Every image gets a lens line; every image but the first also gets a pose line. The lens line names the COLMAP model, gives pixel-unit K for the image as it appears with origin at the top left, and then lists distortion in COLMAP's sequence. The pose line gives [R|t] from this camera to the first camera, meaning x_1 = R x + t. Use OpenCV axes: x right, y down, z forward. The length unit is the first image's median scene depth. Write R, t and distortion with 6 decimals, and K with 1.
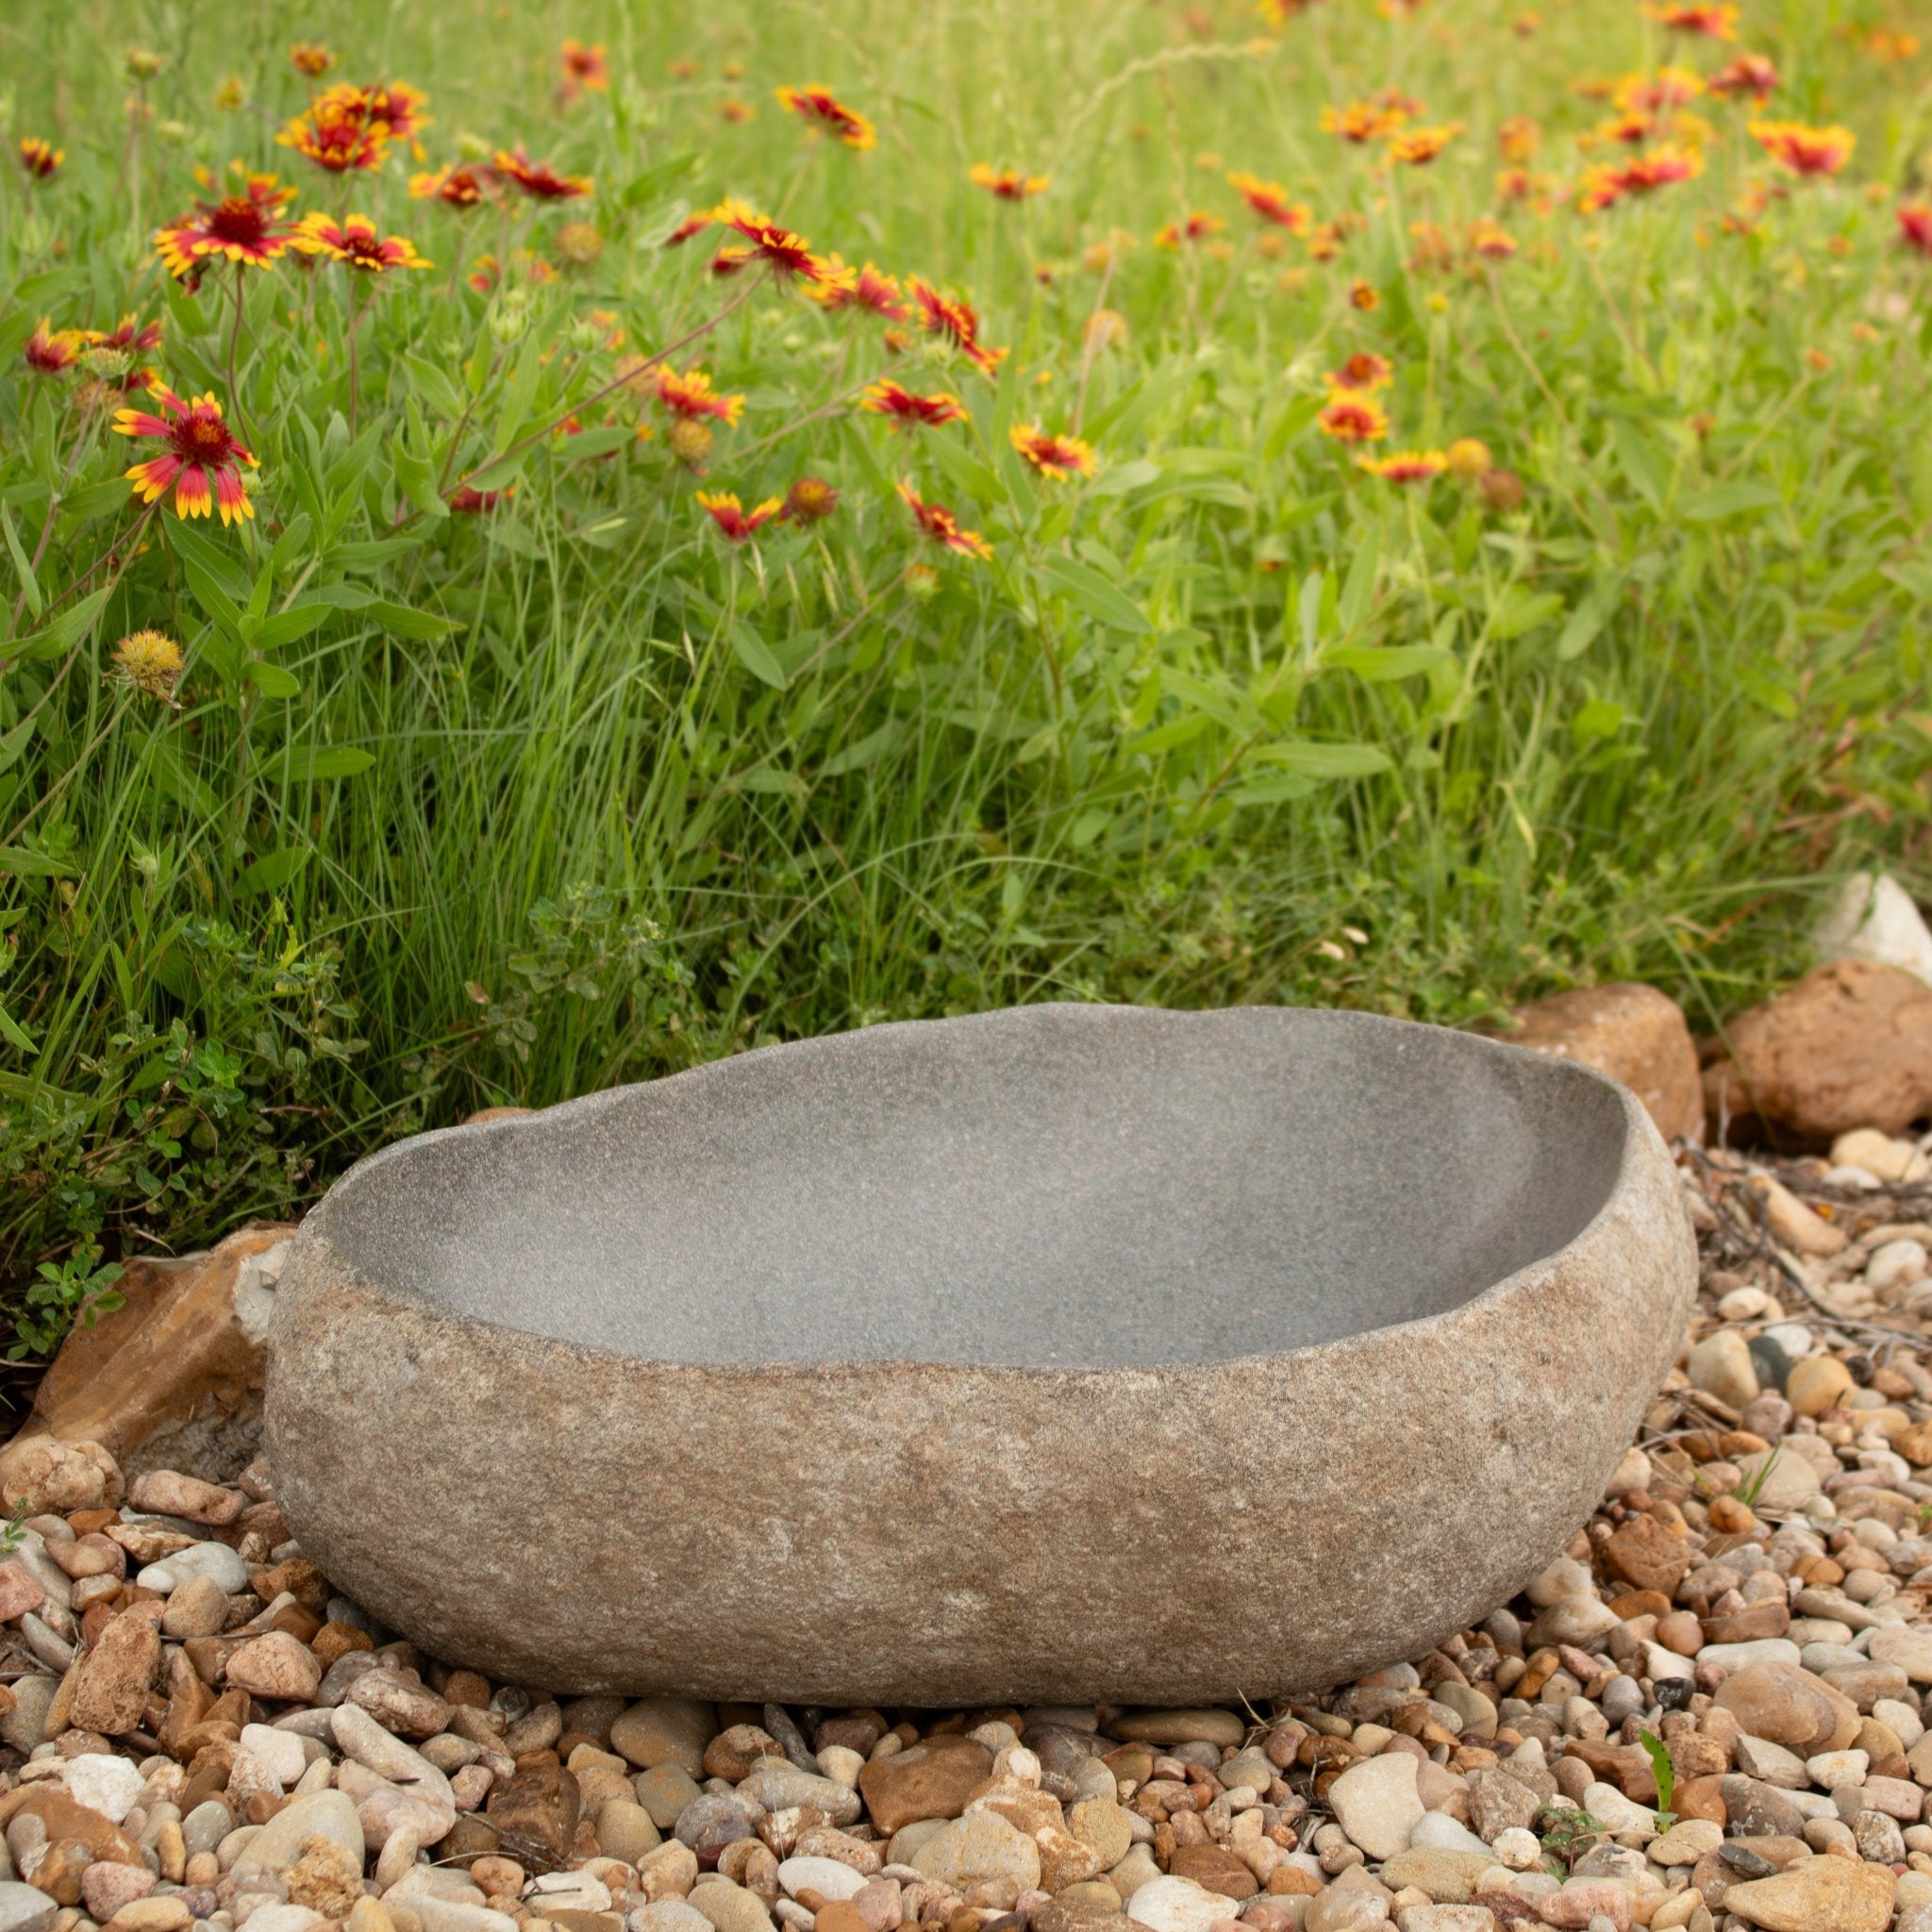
lens RADIAL K [[4206.8, 0, 1081.5], [0, 4206.8, 961.9], [0, 0, 1]] dist [-0.003098, -0.584600]
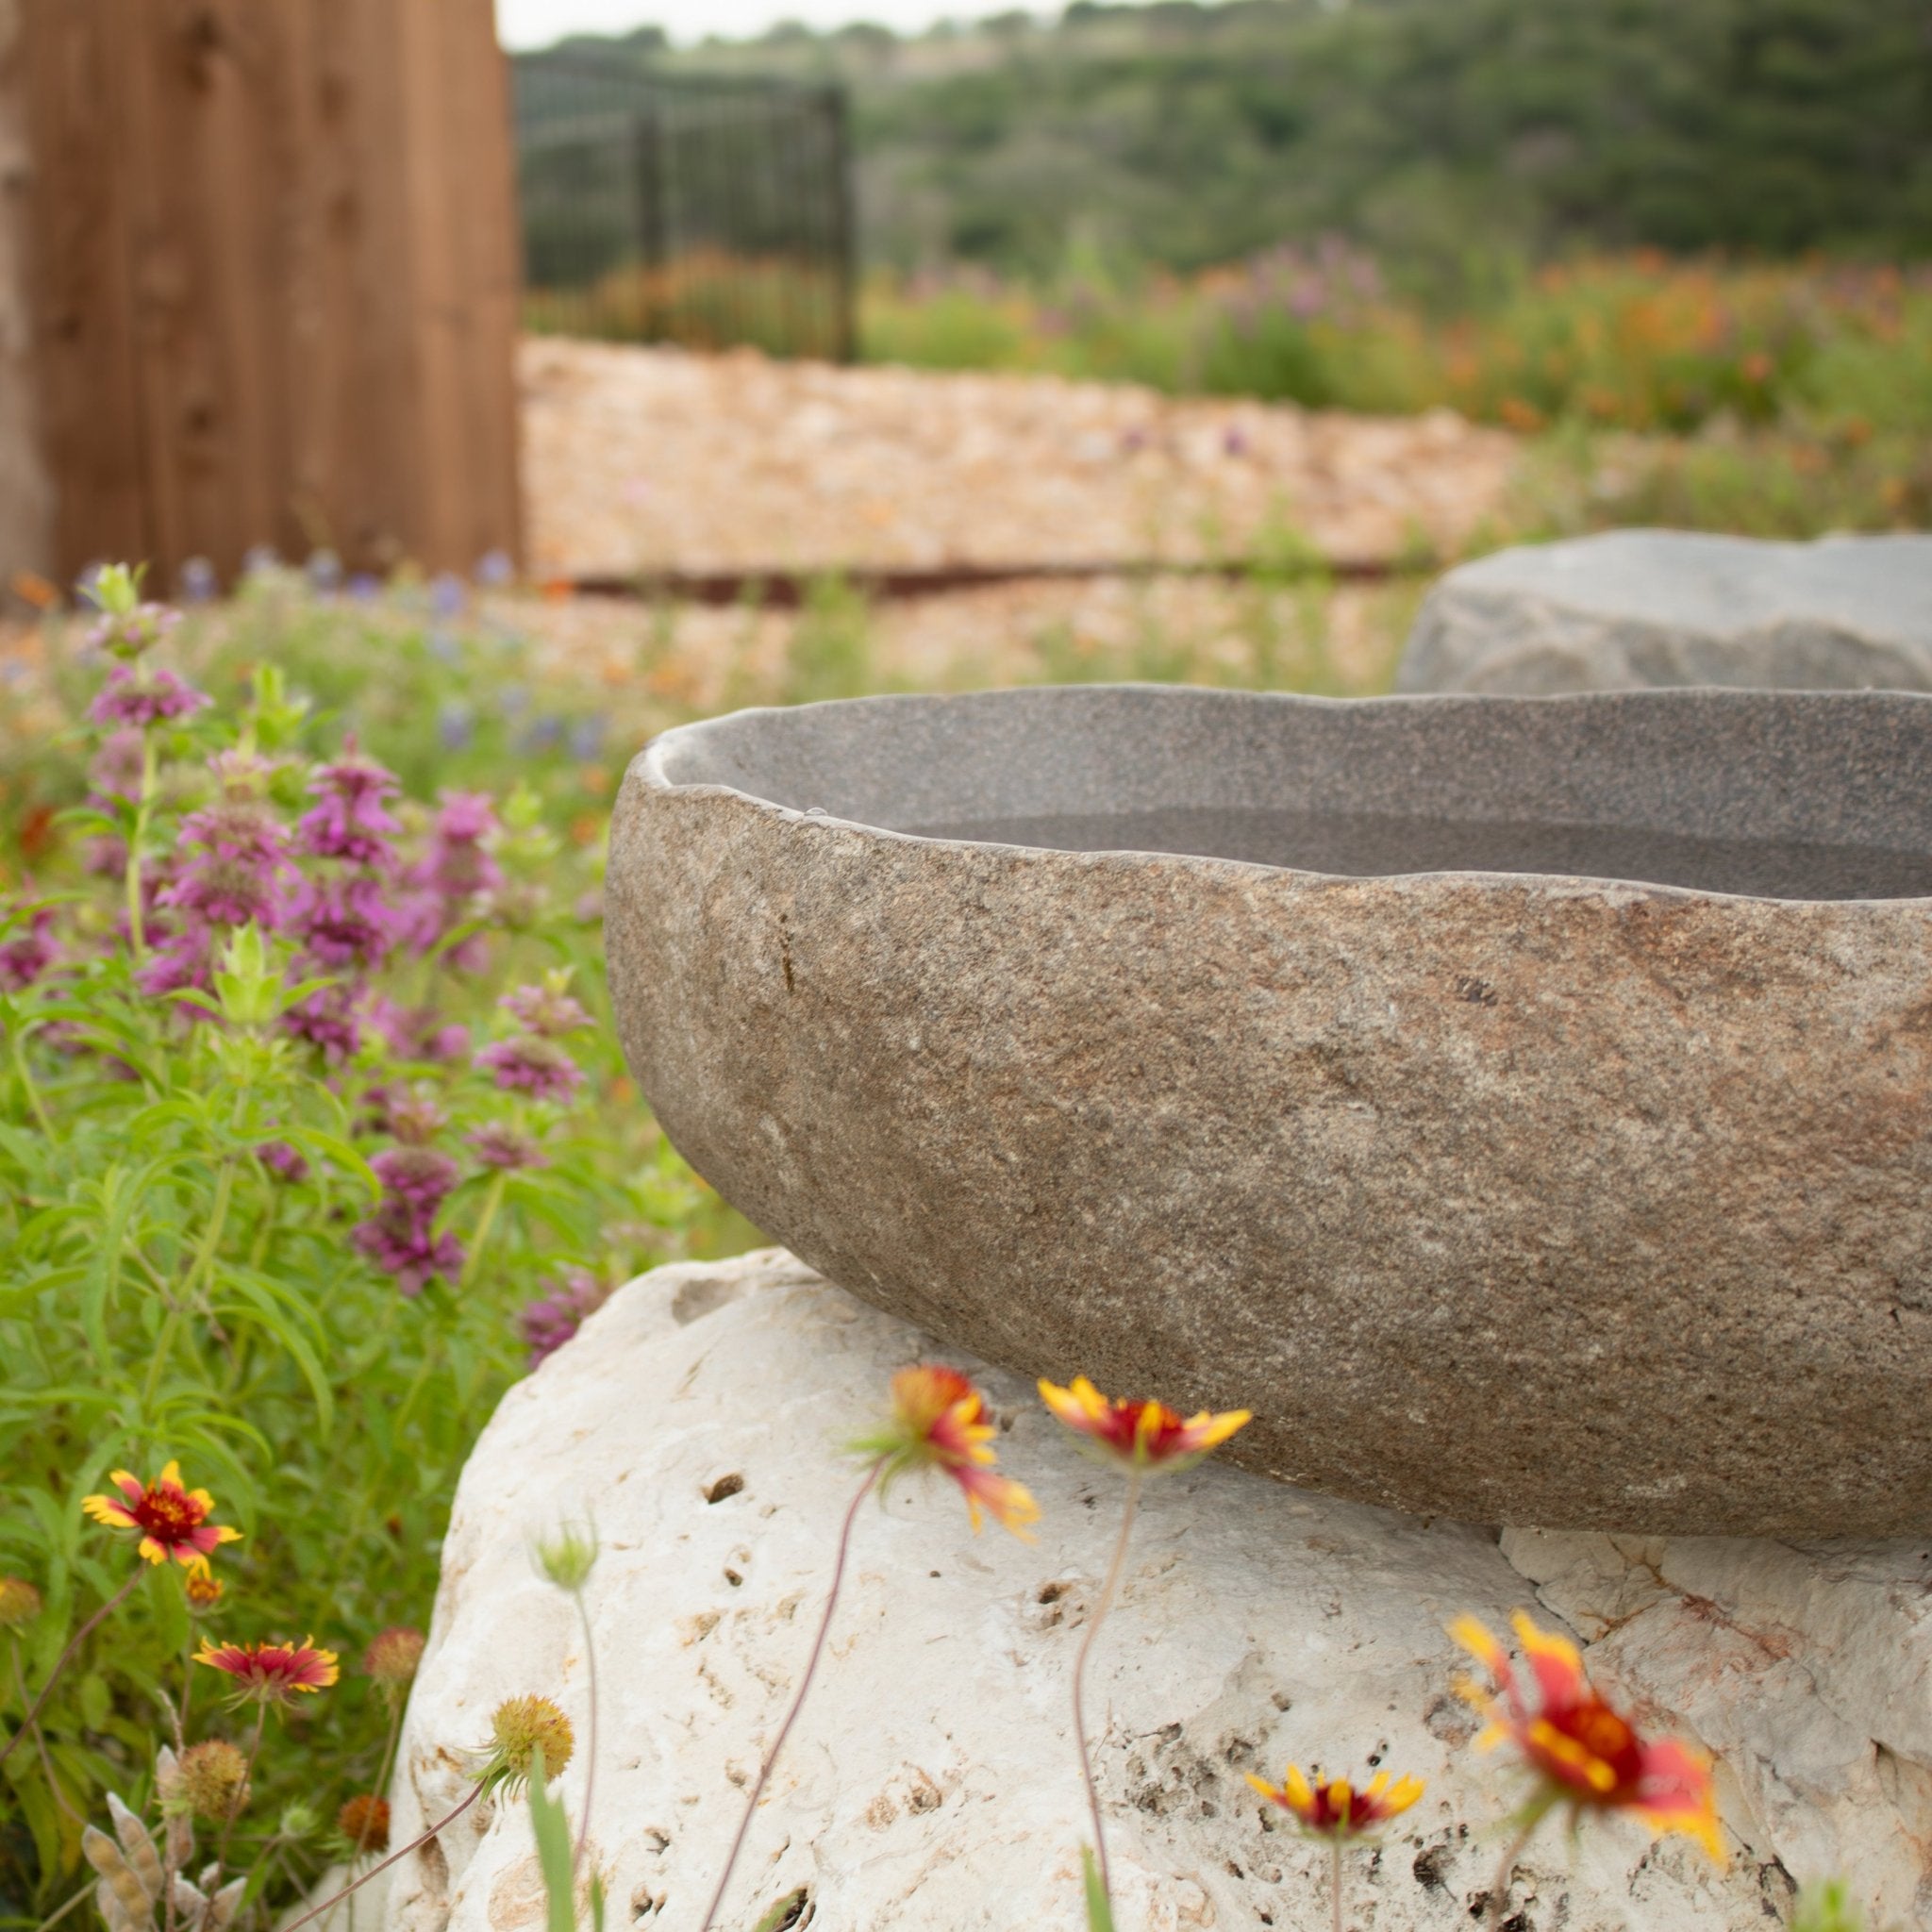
lens RADIAL K [[4418.0, 0, 966.0], [0, 4418.0, 966.0], [0, 0, 1]] dist [-0.032034, 0.066015]
pose [[0.334828, 0.085252, -0.938415, 0.737005], [-0.223427, 0.974681, 0.008827, 0.107897], [0.915407, 0.206712, 0.345398, 0.749979]]
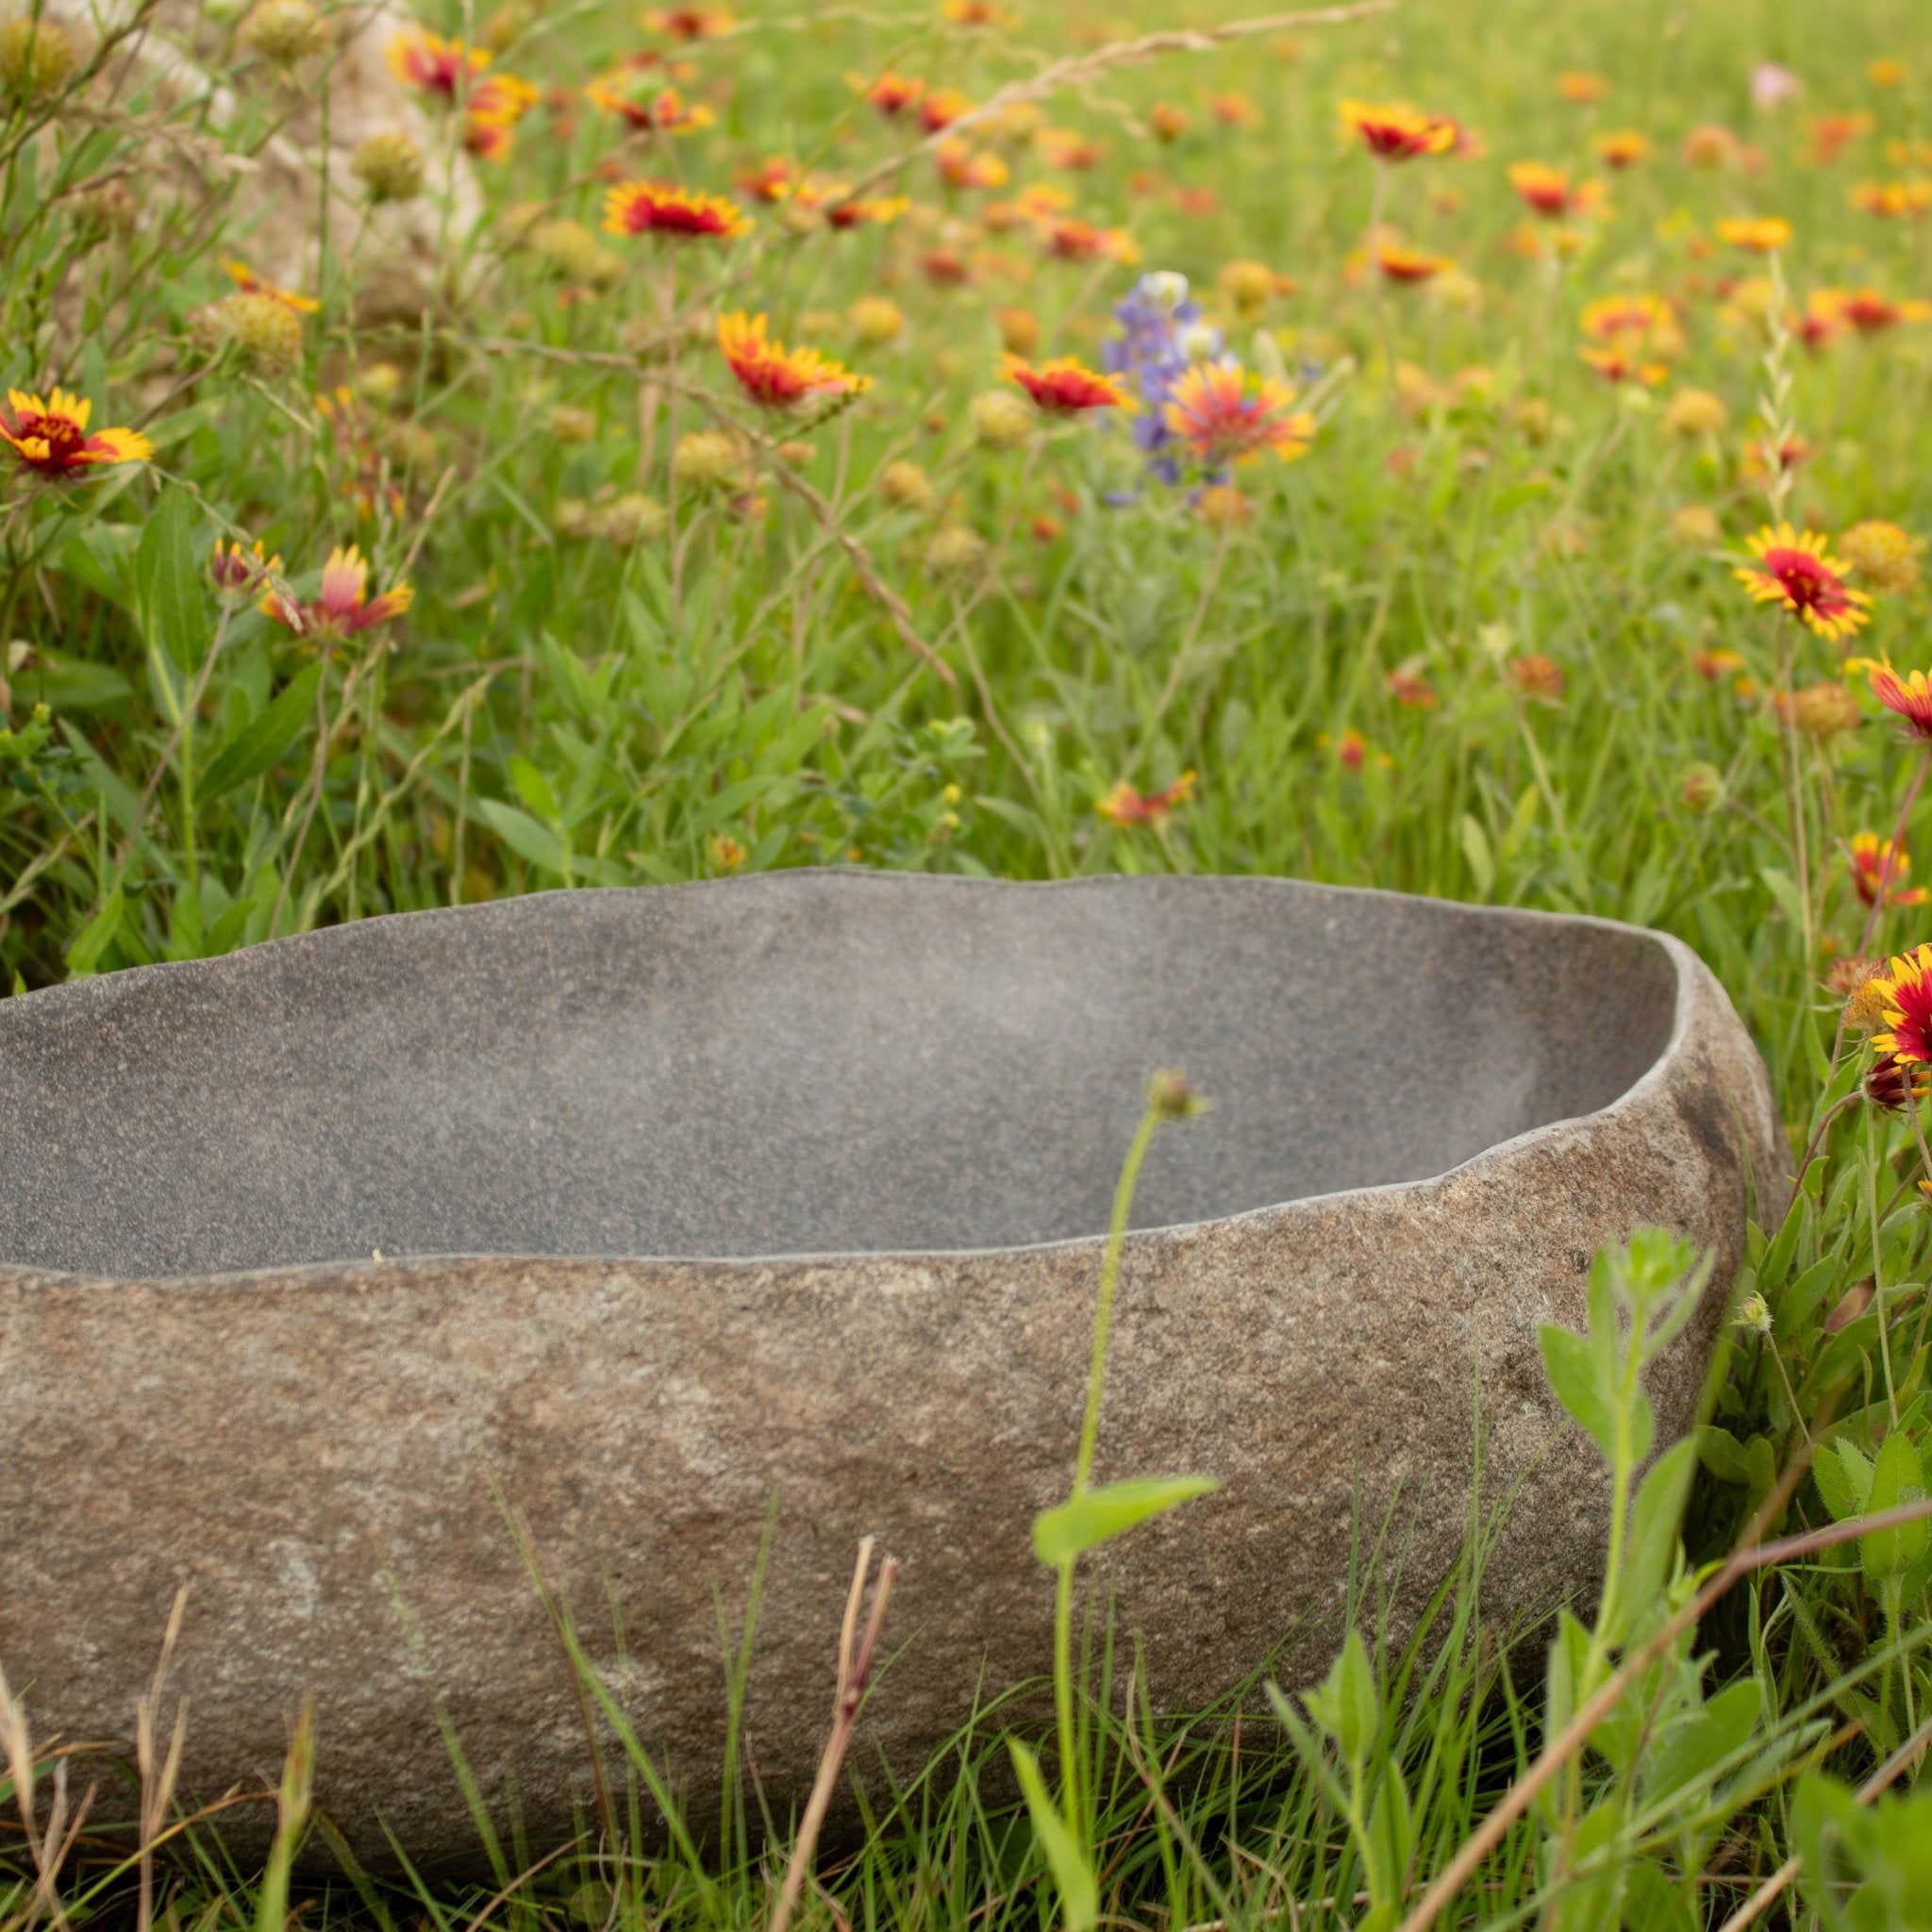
lens RADIAL K [[4140.7, 0, 886.8], [0, 4140.7, 969.2], [0, 0, 1]] dist [-0.051060, 0.003764]
pose [[0.998453, -0.045296, -0.032241, 0.032155], [0.042551, 0.995784, -0.081258, 0.102451], [0.035786, 0.079761, 0.996171, 0.419798]]
